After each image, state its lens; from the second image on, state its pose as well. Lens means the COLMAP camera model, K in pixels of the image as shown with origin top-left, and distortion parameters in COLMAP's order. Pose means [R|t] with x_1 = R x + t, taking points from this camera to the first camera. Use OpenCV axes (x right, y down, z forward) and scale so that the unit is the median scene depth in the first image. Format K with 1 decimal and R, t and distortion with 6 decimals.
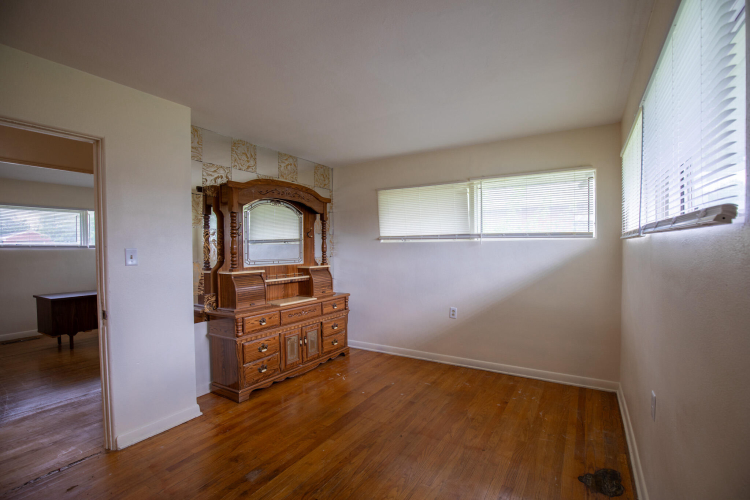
lens RADIAL K [[343.2, 0, 380.9], [0, 343.2, 251.2], [0, 0, 1]] dist [-0.031510, 0.005165]
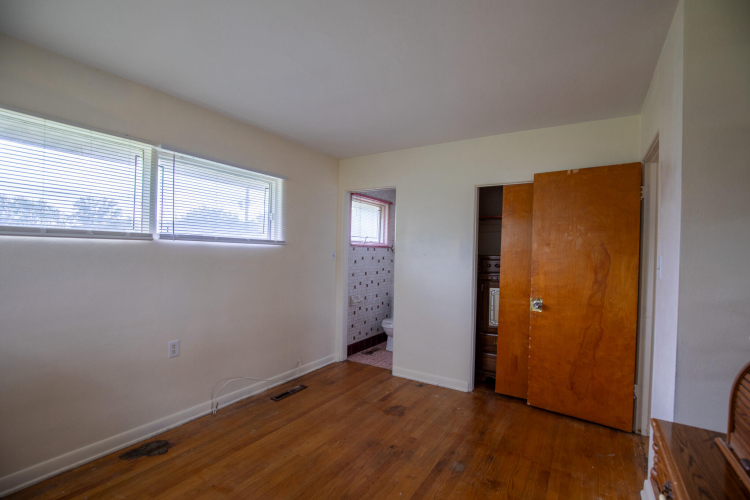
lens RADIAL K [[343.2, 0, 377.4], [0, 343.2, 255.7], [0, 0, 1]] dist [-0.031510, 0.005165]
pose [[-0.999843, -0.008302, 0.015650, -0.083709], [-0.007971, 0.999746, 0.021099, -0.011371], [-0.015821, 0.020971, -0.999655, 1.265237]]
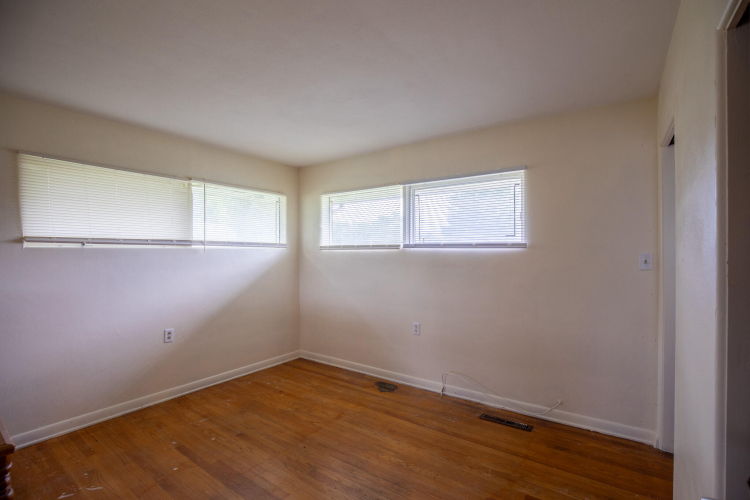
lens RADIAL K [[343.2, 0, 381.7], [0, 343.2, 253.4], [0, 0, 1]] dist [-0.031510, 0.005165]
pose [[0.066581, 0.003377, 0.997775, -0.678155], [0.013207, 0.999904, -0.004266, -0.007591], [-0.997694, 0.013462, 0.066530, 0.525625]]
